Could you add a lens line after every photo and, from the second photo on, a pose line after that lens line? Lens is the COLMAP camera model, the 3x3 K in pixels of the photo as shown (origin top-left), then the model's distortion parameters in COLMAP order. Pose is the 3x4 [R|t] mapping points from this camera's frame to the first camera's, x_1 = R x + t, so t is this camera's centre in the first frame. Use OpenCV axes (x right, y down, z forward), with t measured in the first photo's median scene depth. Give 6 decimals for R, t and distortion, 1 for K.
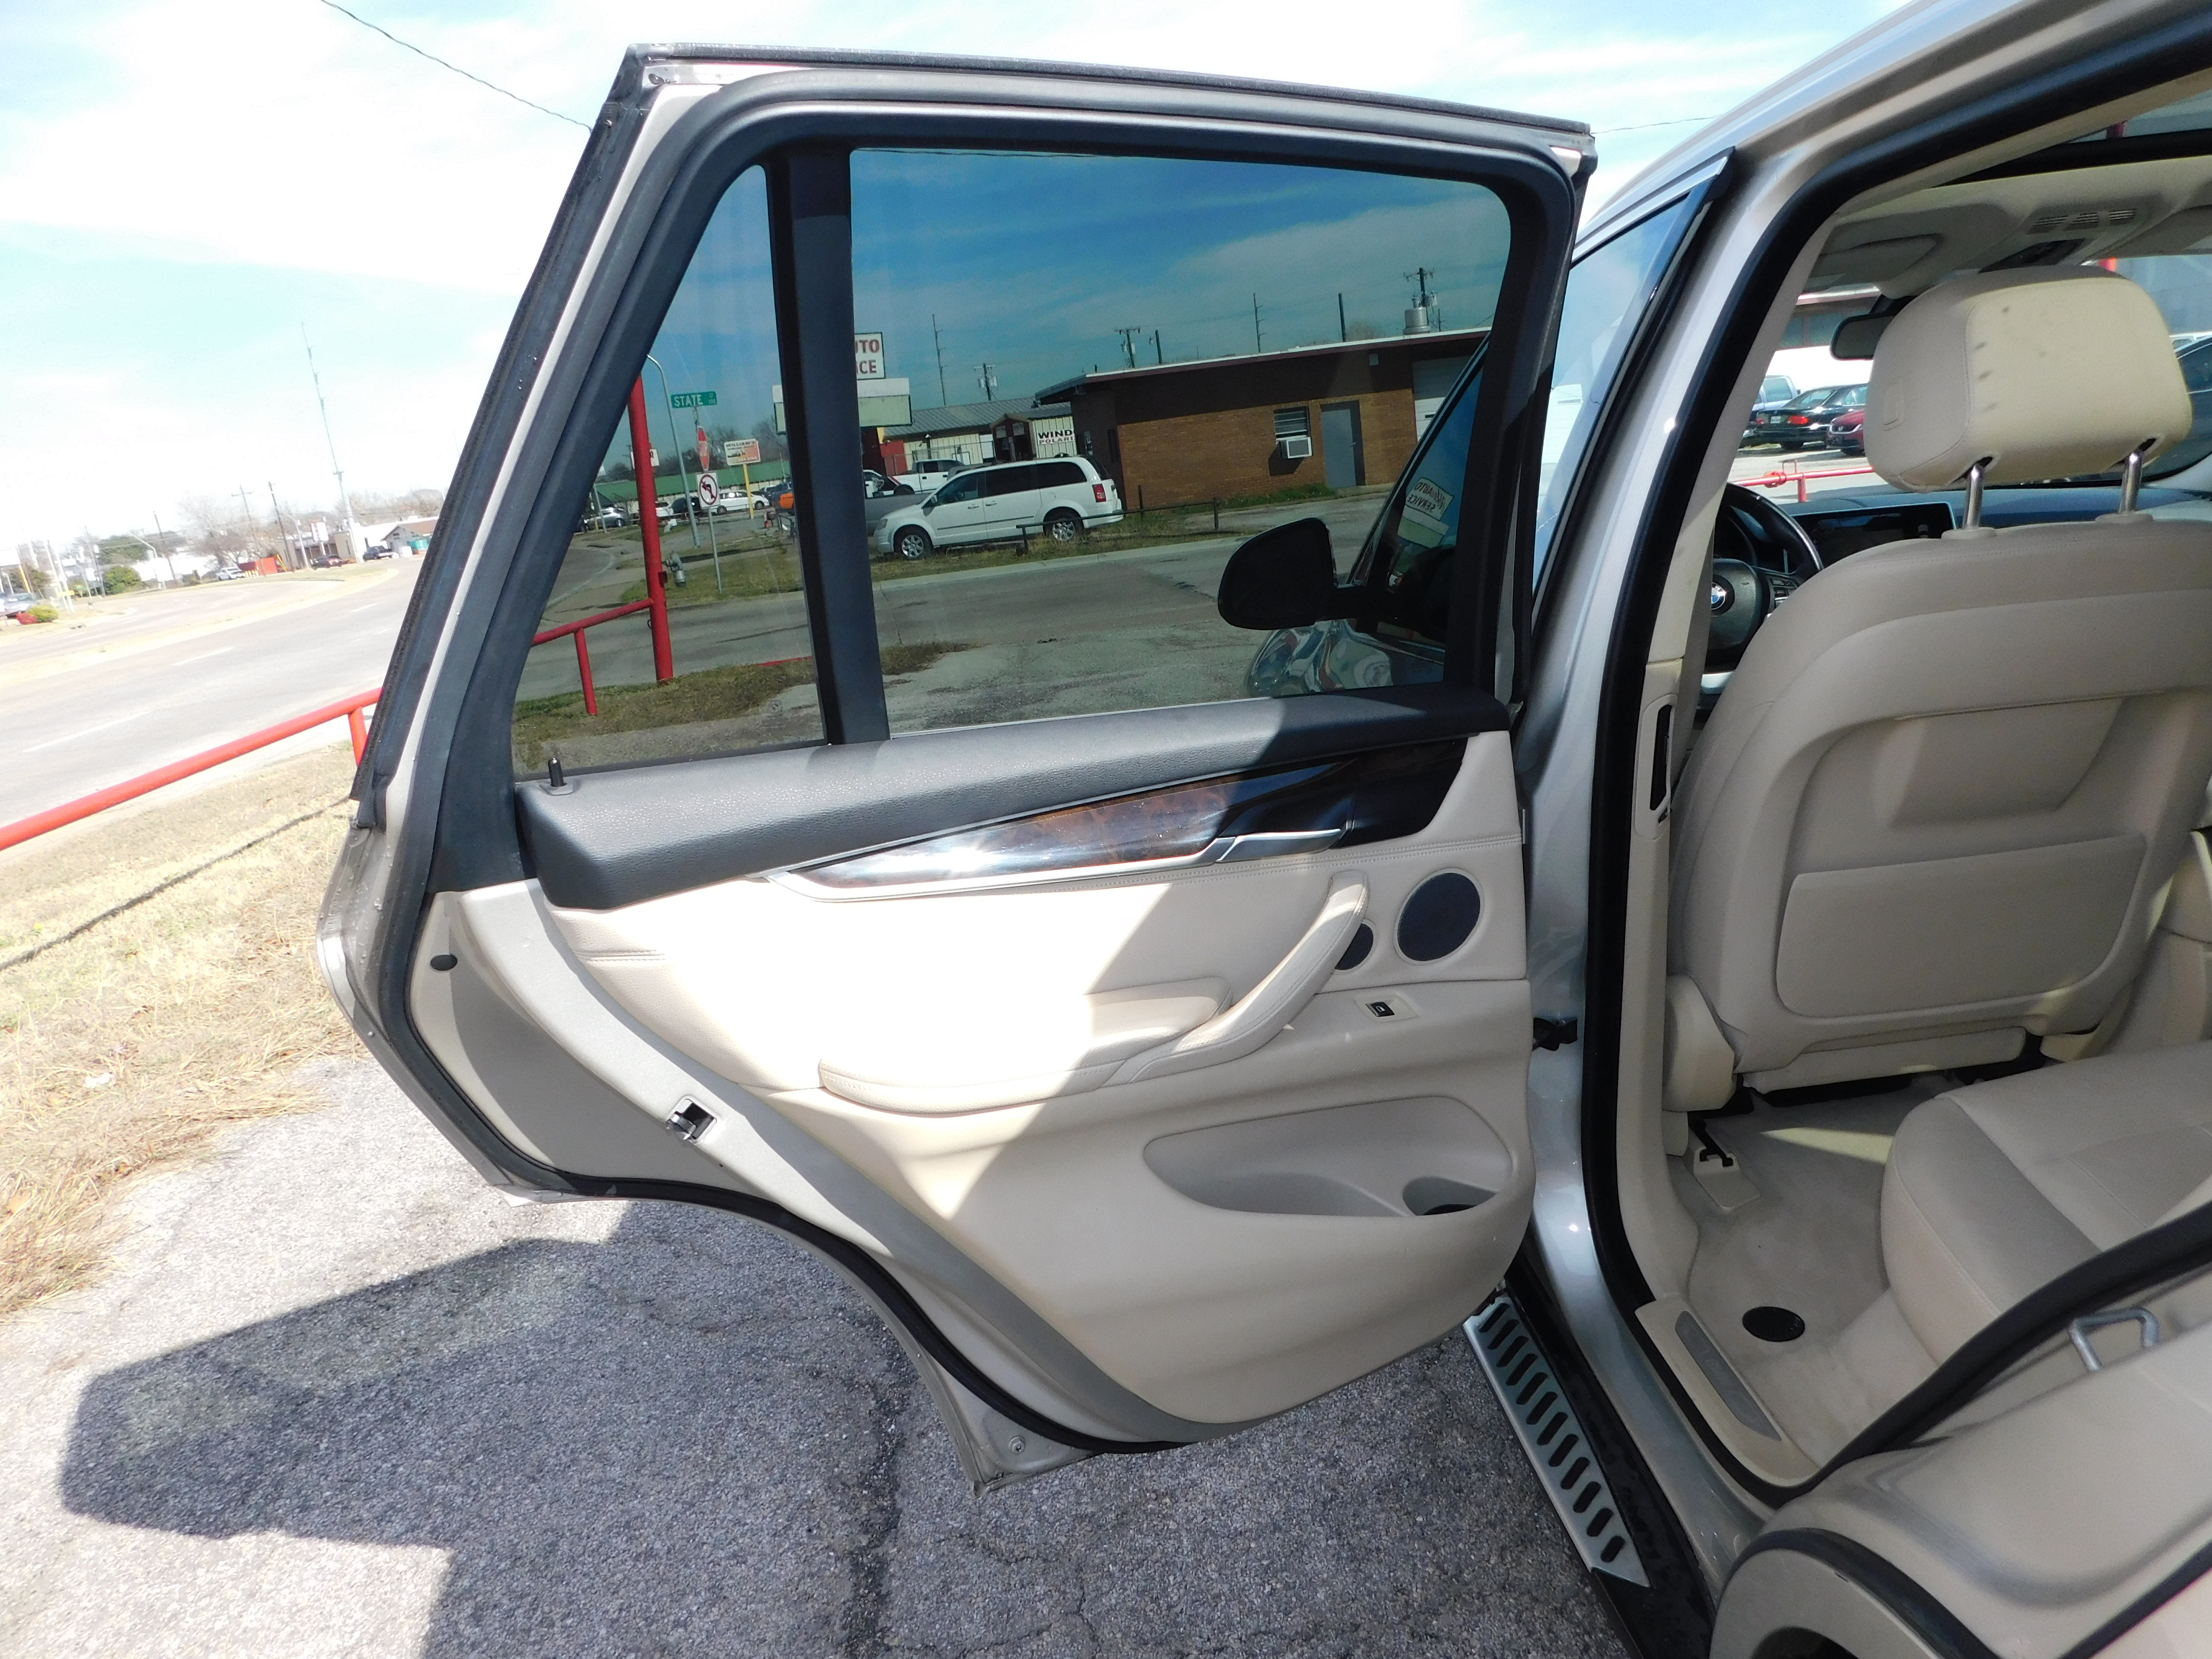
lens RADIAL K [[1448.5, 0, 1114.3], [0, 1448.5, 827.2], [0, 0, 1]] dist [-0.082380, 0.057551]
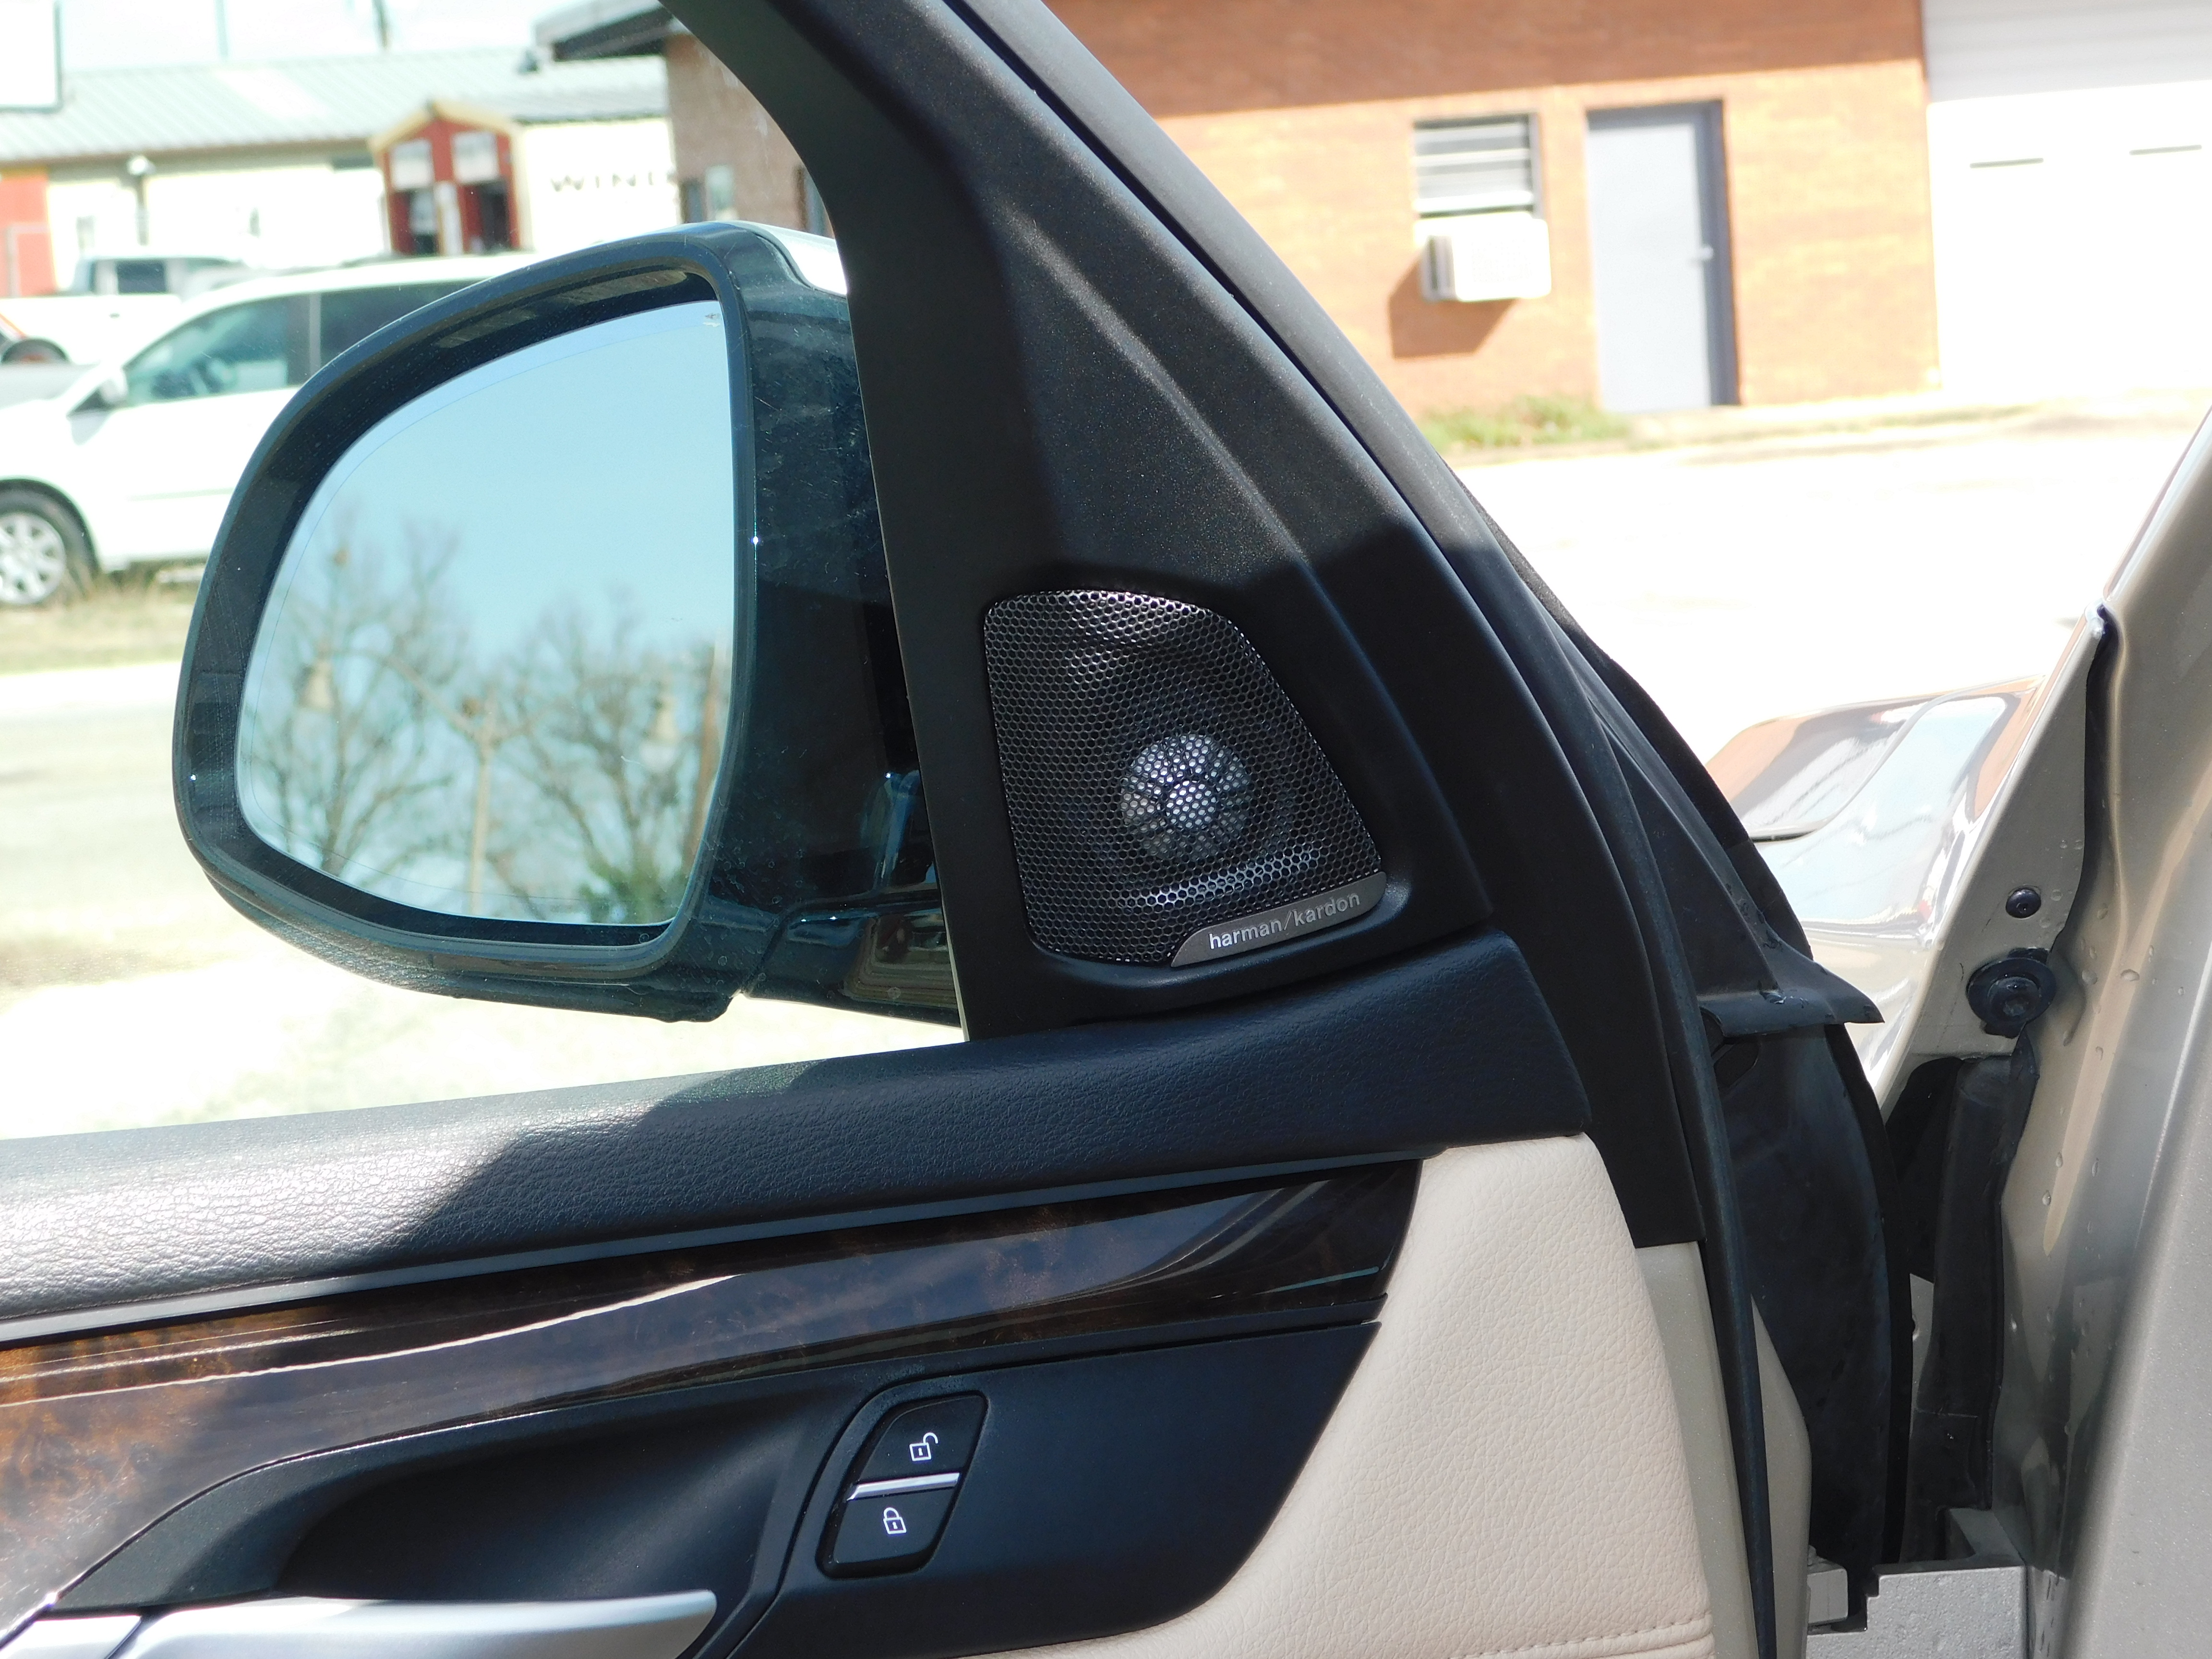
lens RADIAL K [[5314.3, 0, 1106.0], [0, 5314.3, 829.5], [0, 0, 1]] dist [0.020907, -0.226722]
pose [[0.997660, 0.039997, 0.055448, 0.004526], [-0.031246, 0.988105, -0.150571, -0.008038], [-0.060811, 0.148486, 0.987043, 0.048466]]
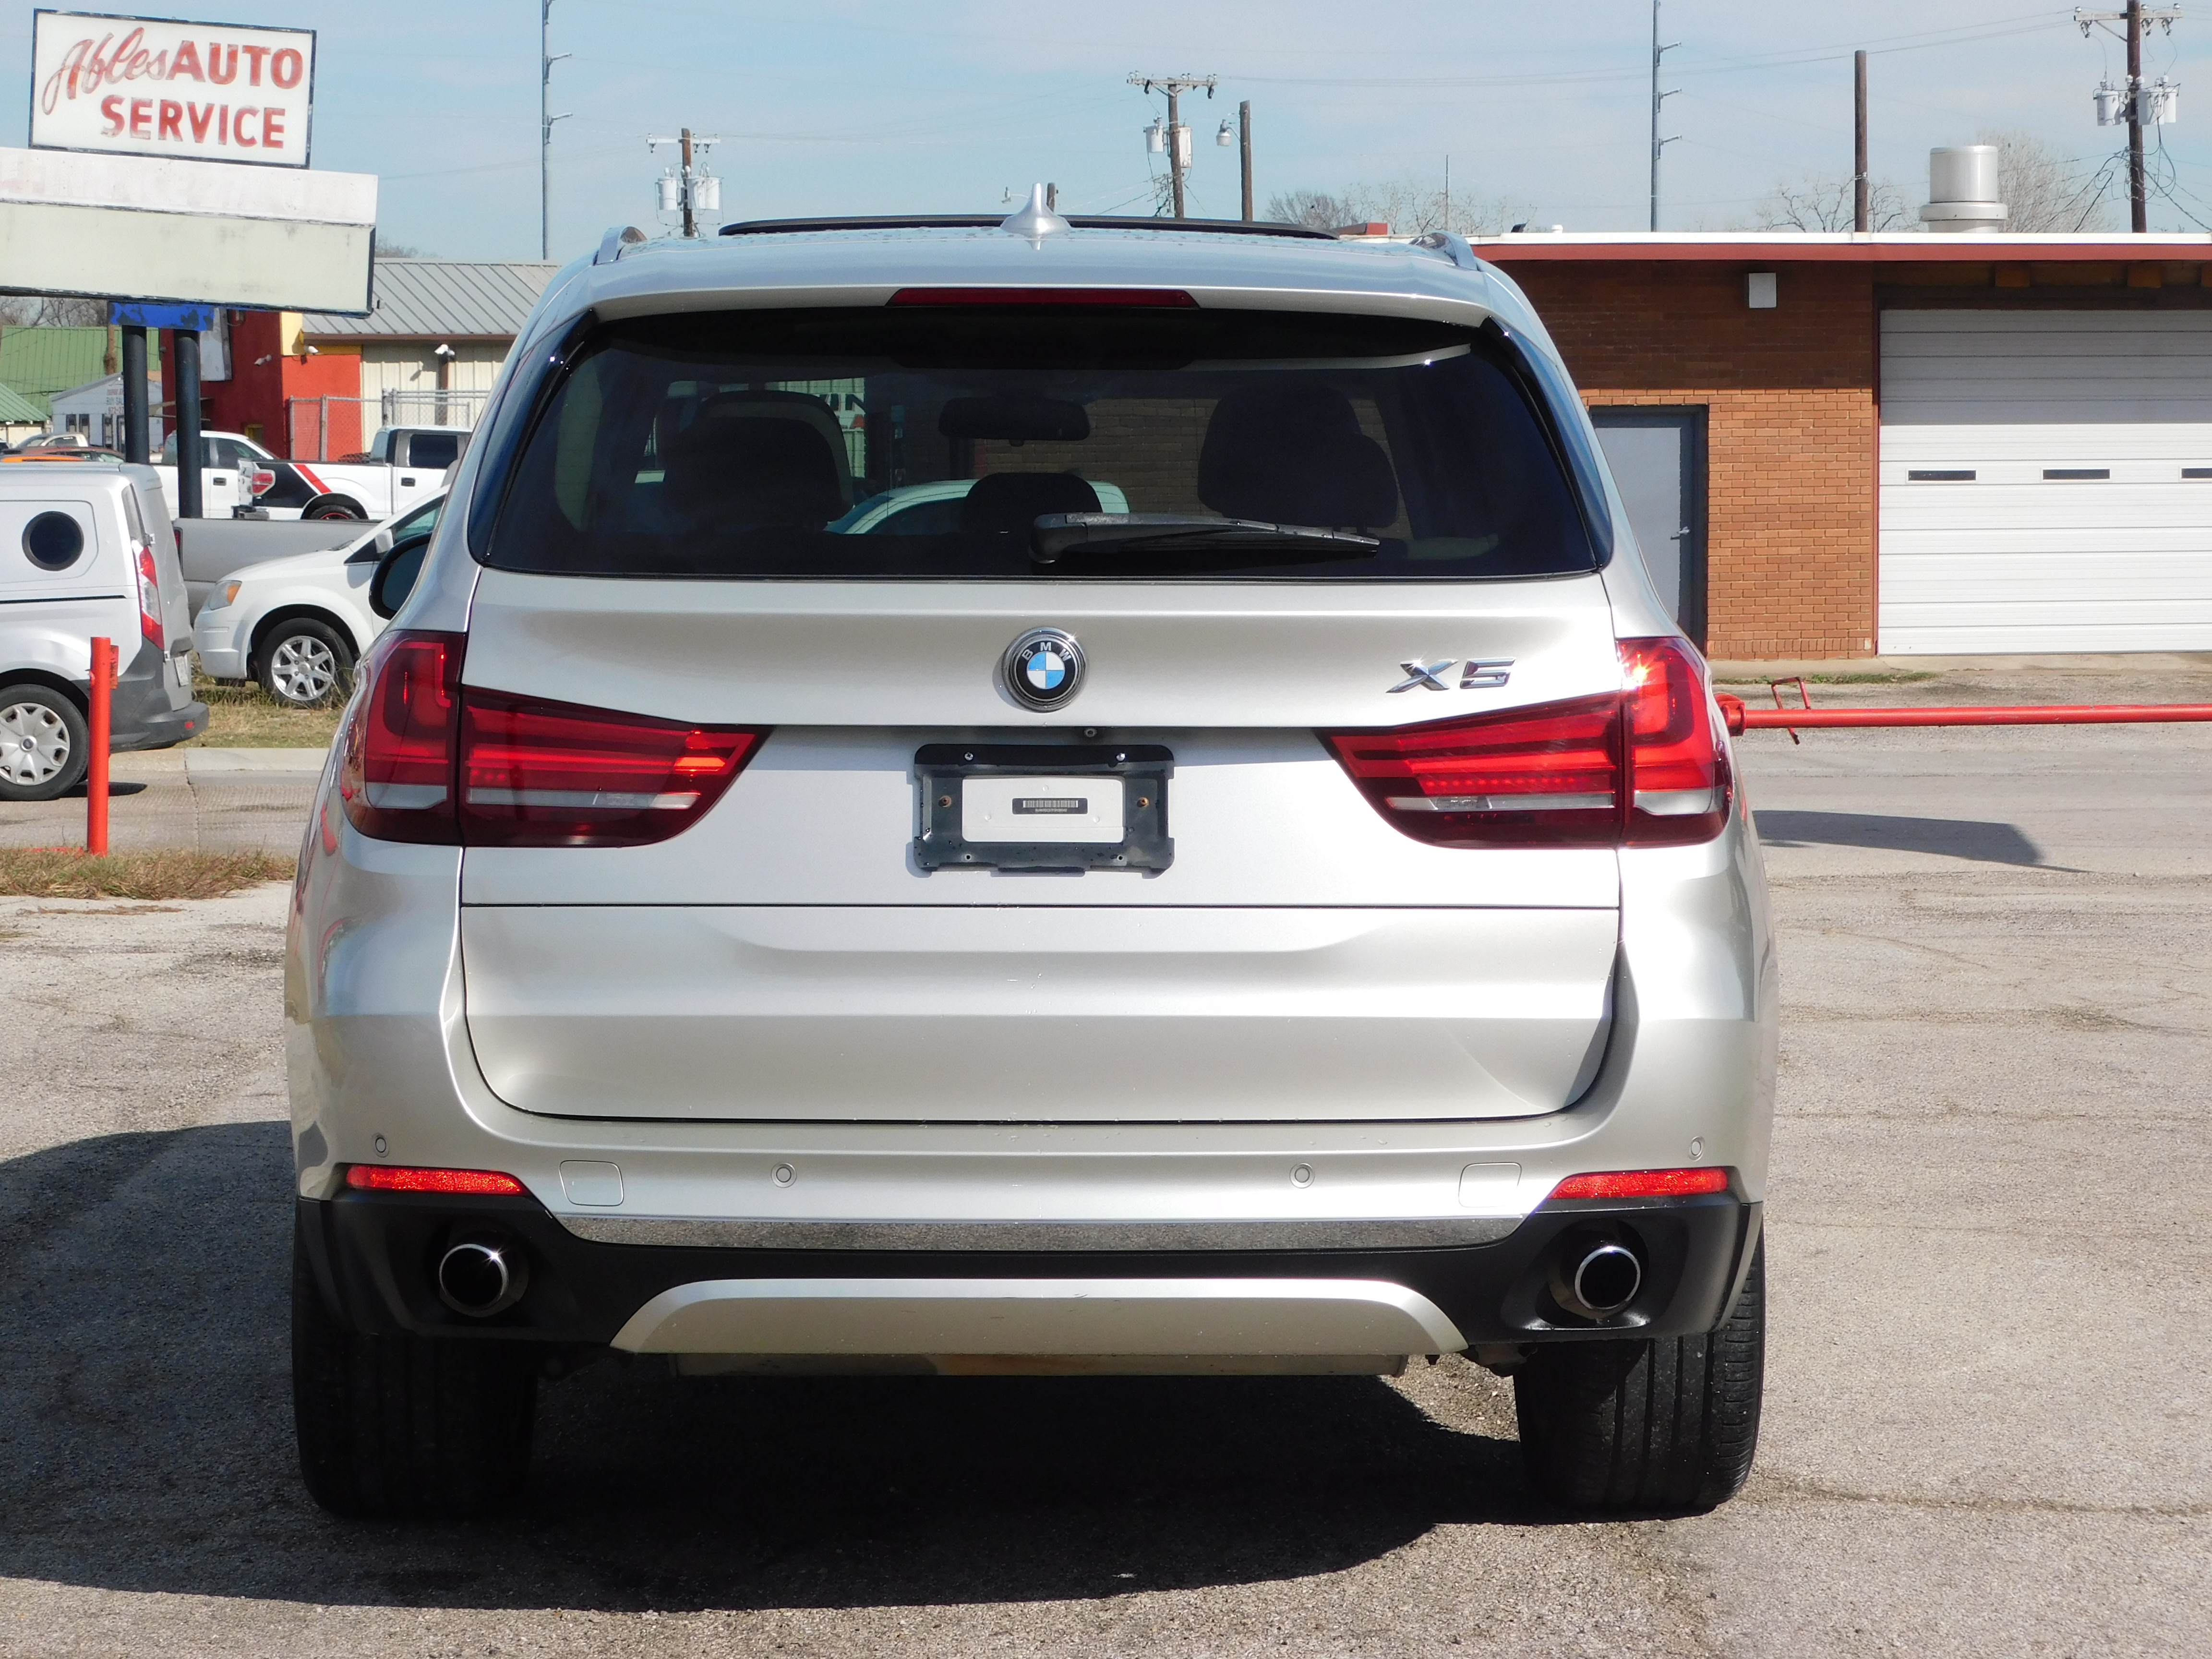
lens RADIAL K [[5314.3, 0, 1106.0], [0, 5314.3, 829.5], [0, 0, 1]] dist [0.020907, -0.226722]
pose [[0.992870, 0.119185, 0.001962, 0.051149], [-0.116701, 0.975266, -0.187718, 0.056660], [-0.024286, 0.186150, 0.982221, -0.232182]]
